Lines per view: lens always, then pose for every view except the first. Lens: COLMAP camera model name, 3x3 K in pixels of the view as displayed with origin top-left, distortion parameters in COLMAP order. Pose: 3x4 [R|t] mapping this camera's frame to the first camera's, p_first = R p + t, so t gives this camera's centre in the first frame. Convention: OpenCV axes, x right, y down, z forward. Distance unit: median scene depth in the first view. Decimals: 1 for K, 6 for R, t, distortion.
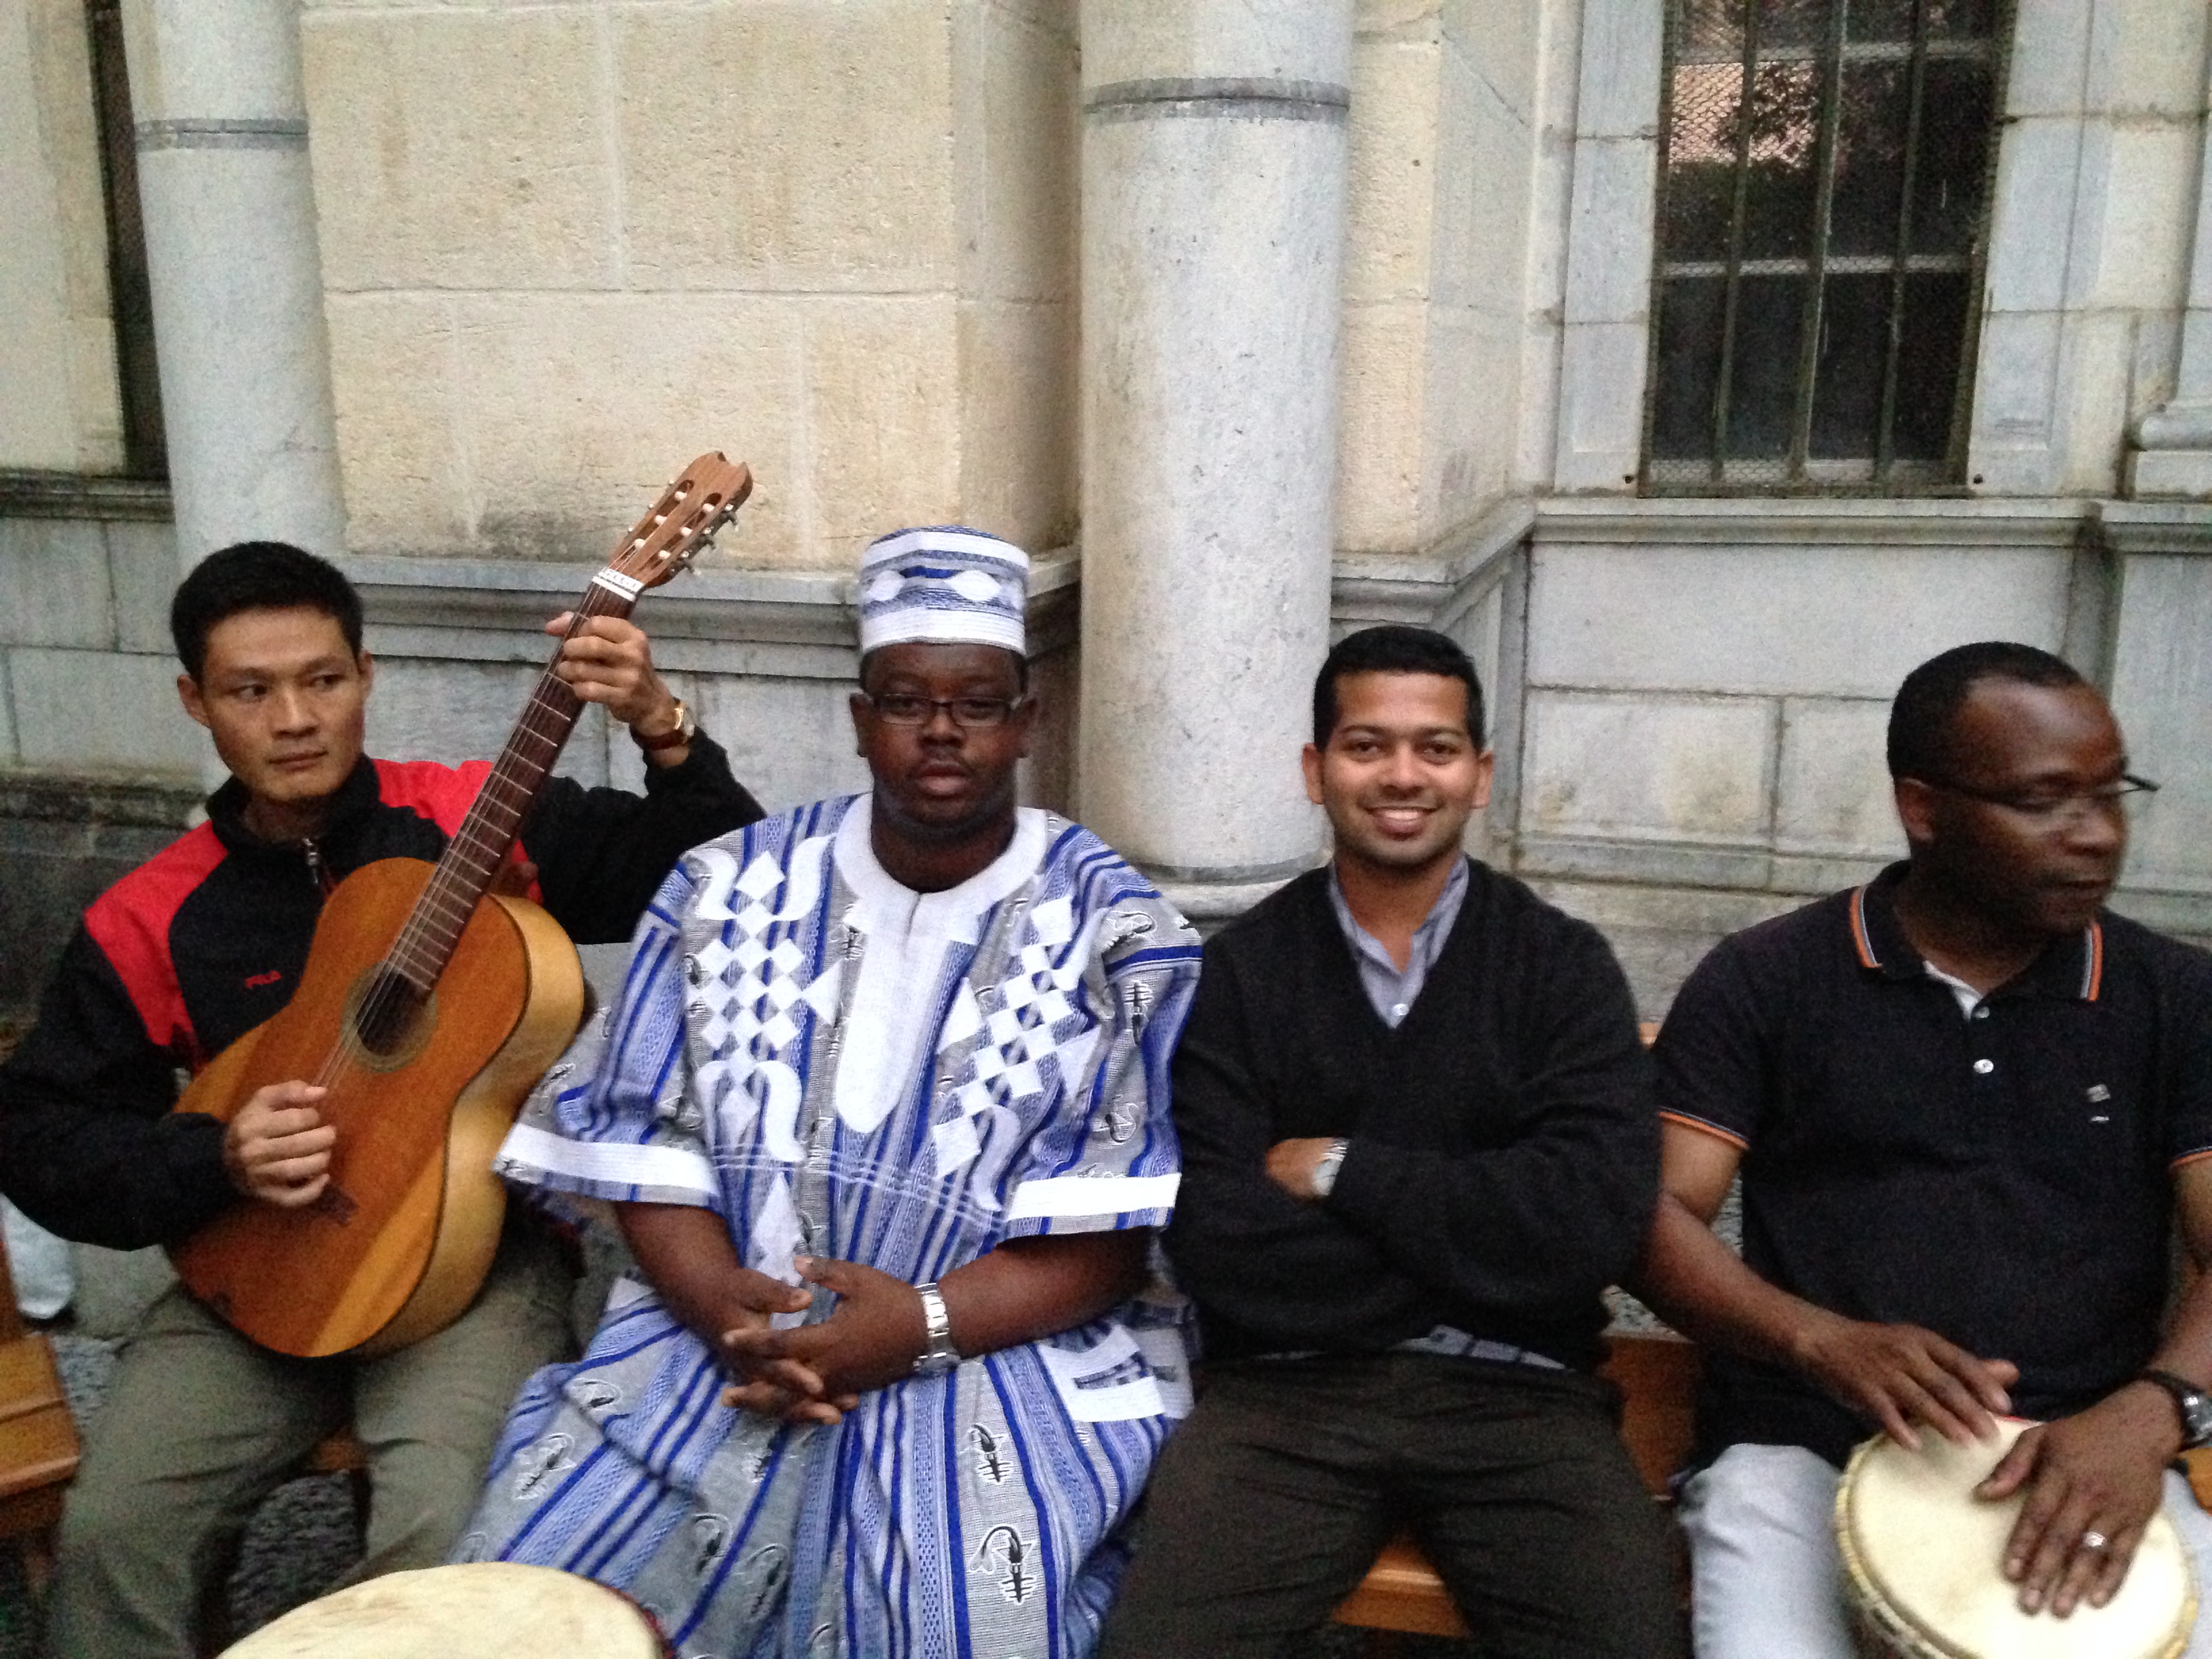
lens RADIAL K [[2043.1, 0, 1101.8], [0, 2043.1, 840.1], [0, 0, 1]] dist [0.199178, -0.328284]
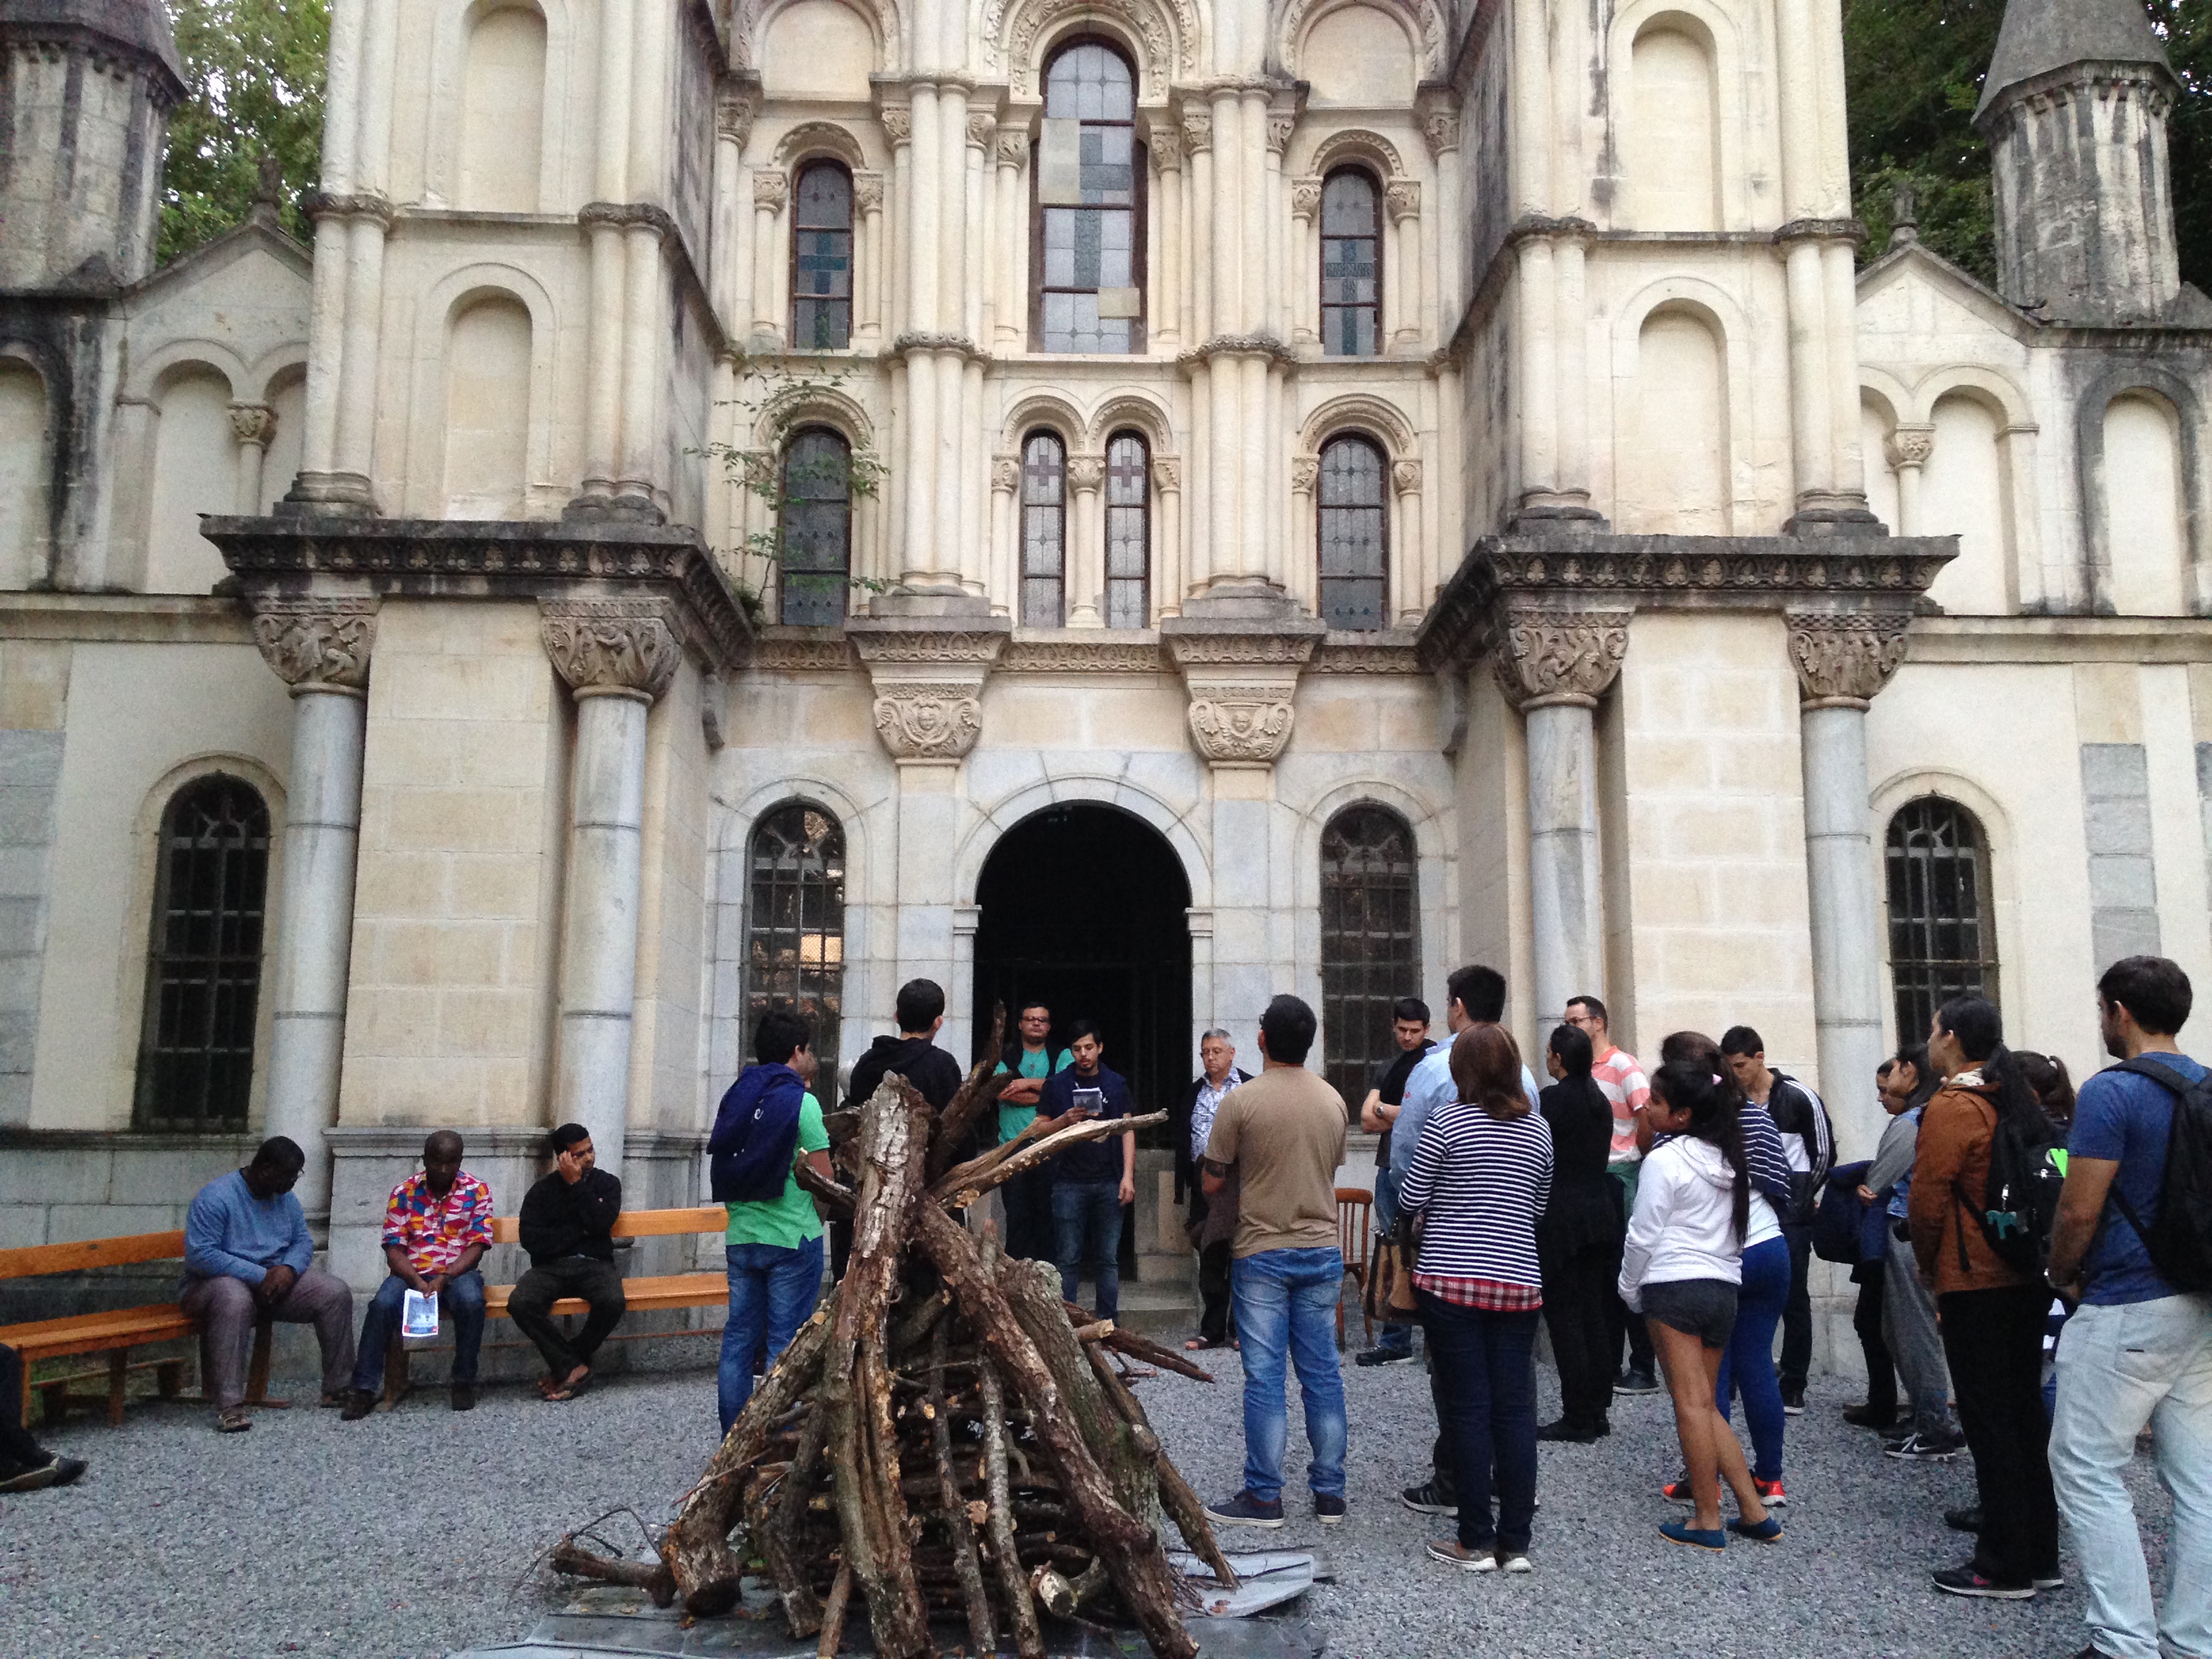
lens RADIAL K [[2043.1, 0, 1101.8], [0, 2043.1, 840.1], [0, 0, 1]] dist [0.199178, -0.328284]
pose [[0.951140, 0.055977, 0.303642, -0.171485], [0.060792, 0.930226, -0.361916, 0.575901], [-0.302715, 0.362692, 0.881373, -2.019054]]
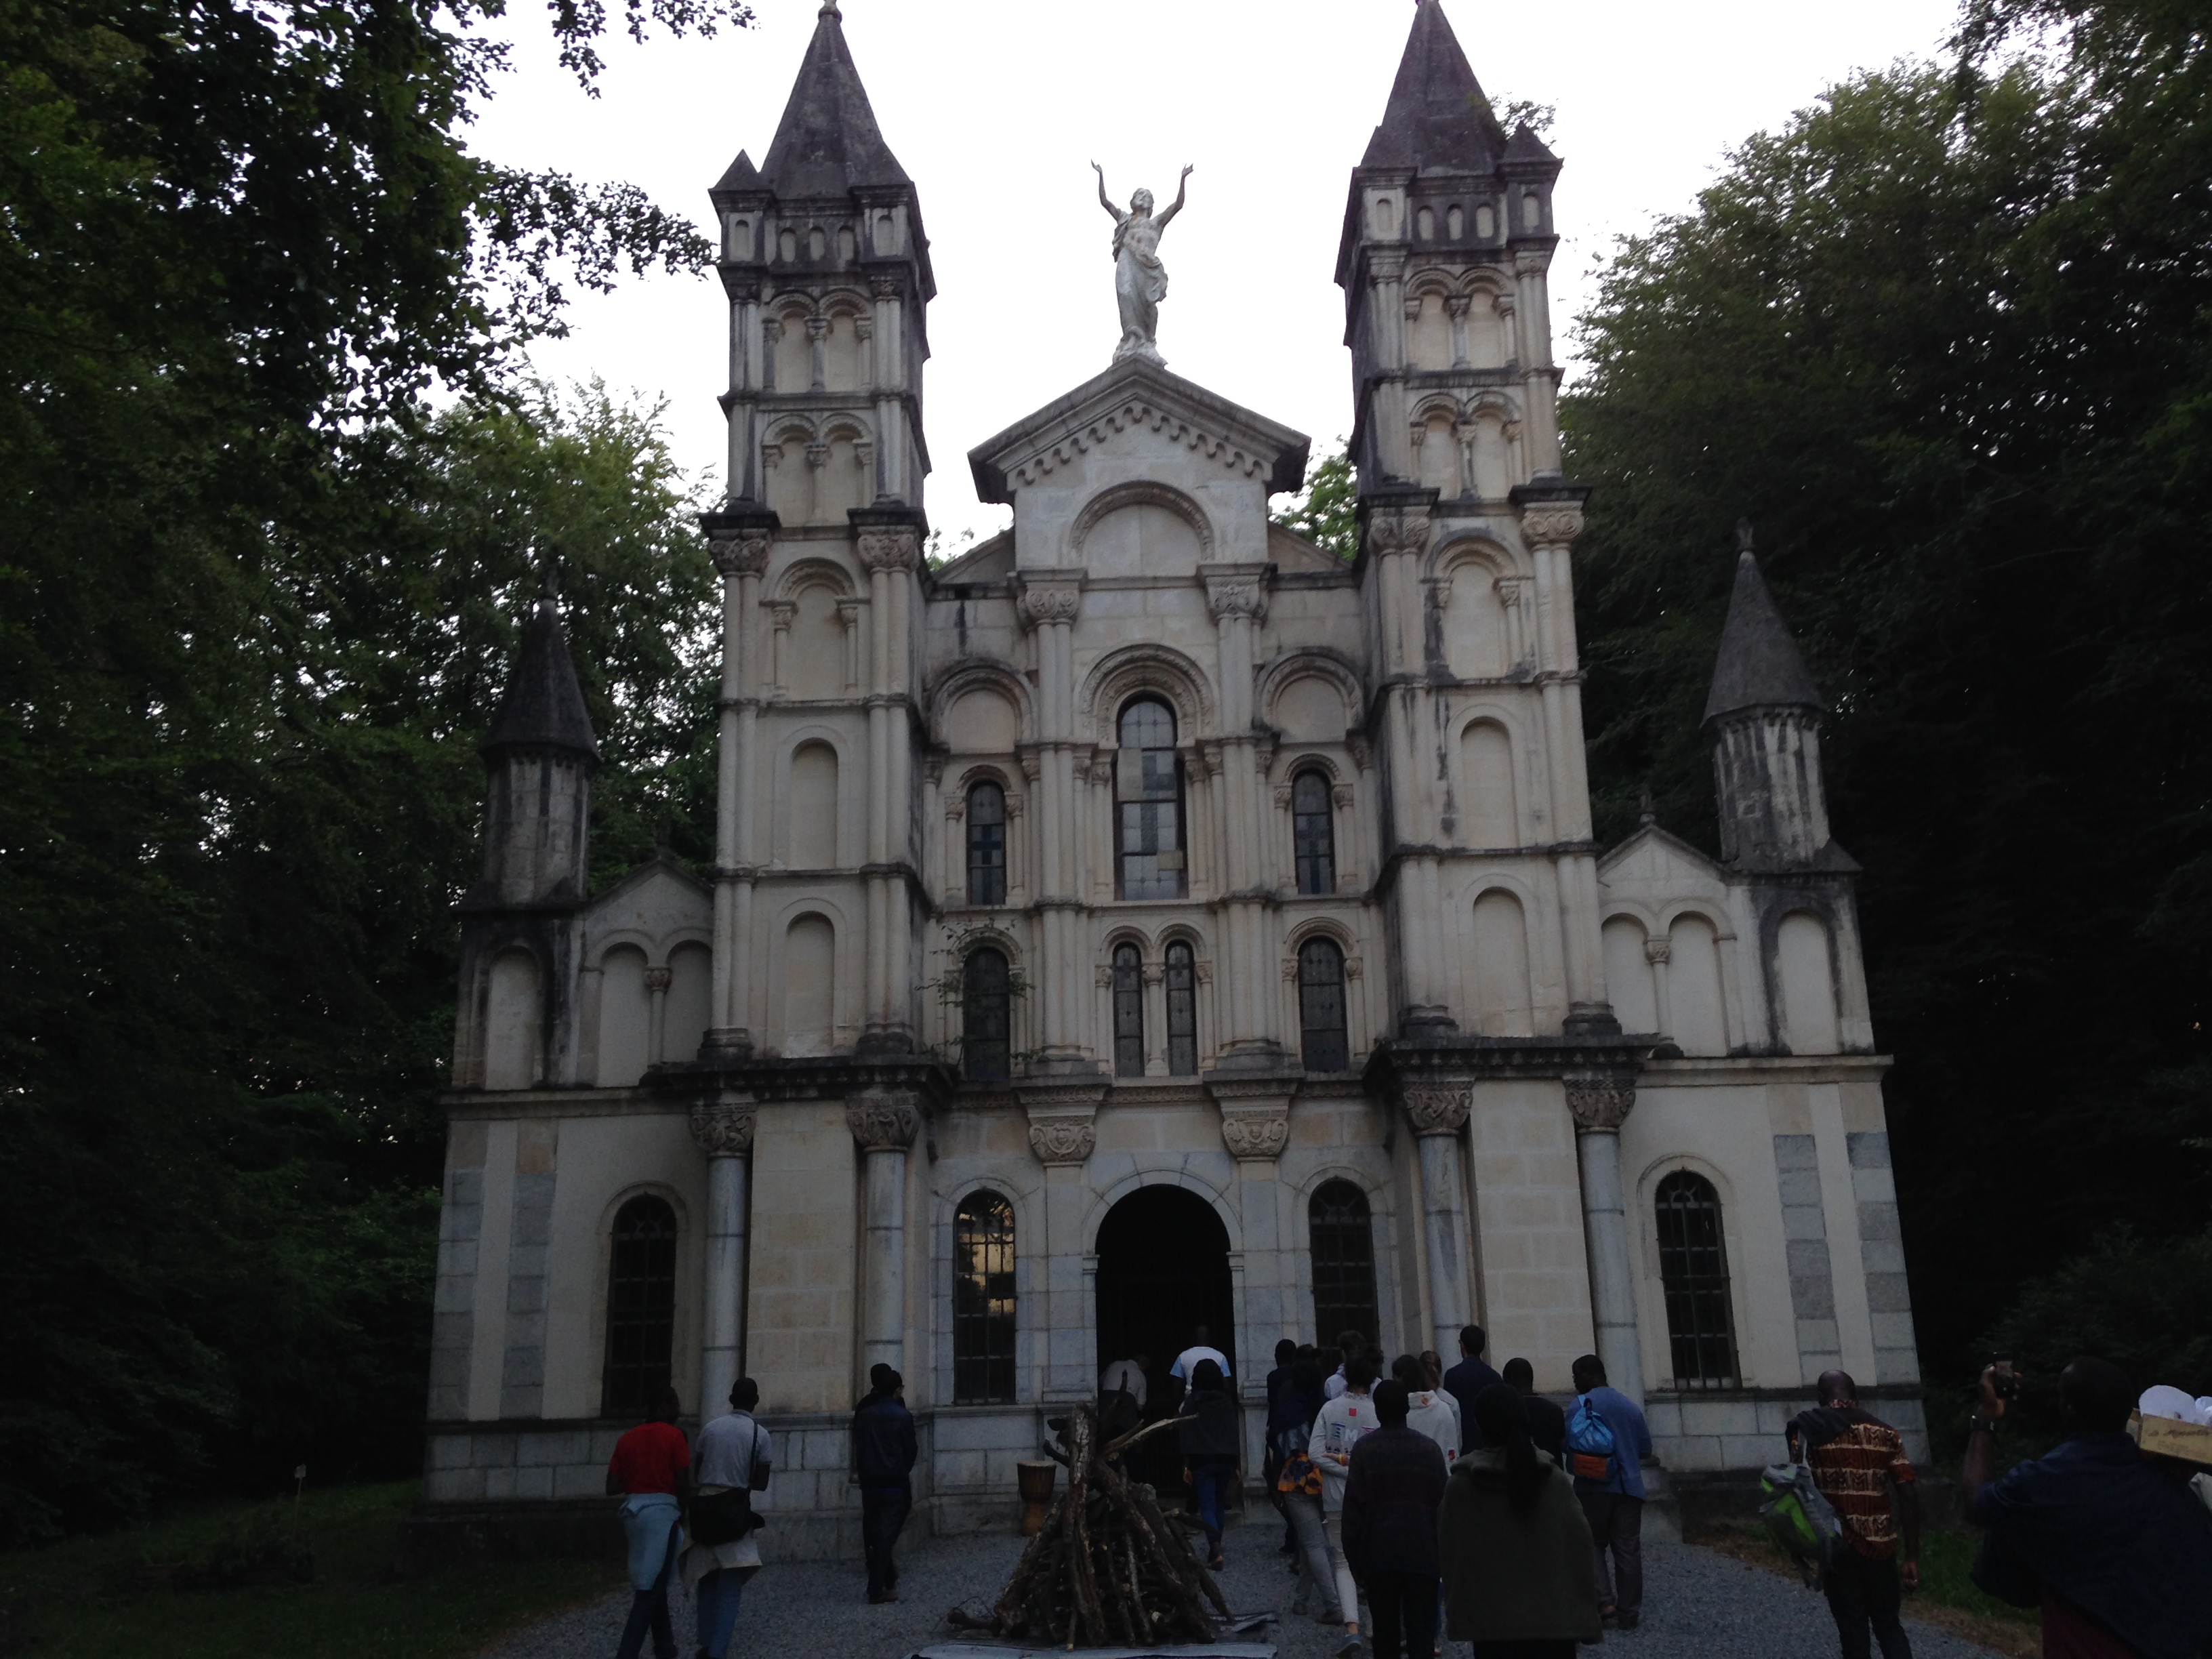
lens RADIAL K [[2068.6, 0, 1103.0], [0, 2068.6, 822.0], [0, 0, 1]] dist [0.155390, -0.005810]
pose [[0.964040, 0.048229, 0.261345, -0.789267], [0.080180, 0.884787, -0.459046, 0.947060], [-0.253374, 0.463494, 0.849102, -4.070295]]
